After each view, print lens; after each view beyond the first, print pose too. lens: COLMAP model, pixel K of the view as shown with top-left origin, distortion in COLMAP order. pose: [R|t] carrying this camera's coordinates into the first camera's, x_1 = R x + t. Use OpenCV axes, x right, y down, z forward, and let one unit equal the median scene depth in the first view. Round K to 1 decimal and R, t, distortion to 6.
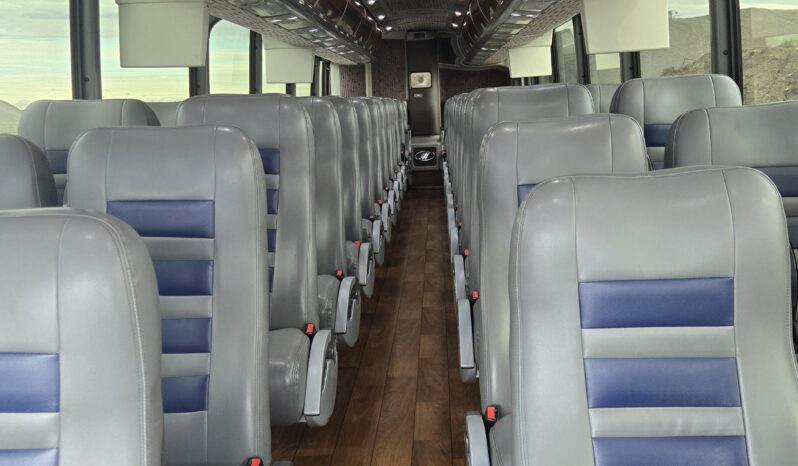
lens RADIAL K [[969.2, 0, 396.4], [0, 969.2, 233.6], [0, 0, 1]] dist [0.056195, 0.000000]
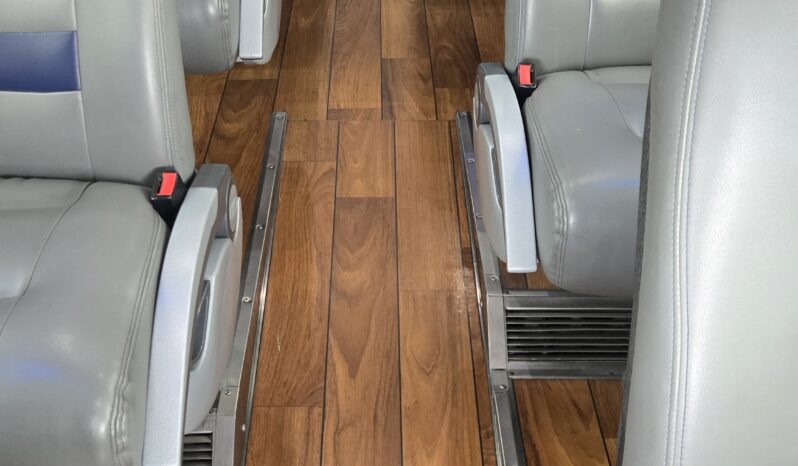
lens RADIAL K [[969.2, 0, 392.7], [0, 969.2, 231.9], [0, 0, 1]] dist [0.056195, 0.000000]
pose [[0.997838, -0.007374, 0.065307, -0.032628], [-0.022701, 0.893857, 0.447778, -0.012722], [-0.061677, -0.448292, 0.891757, 0.323408]]
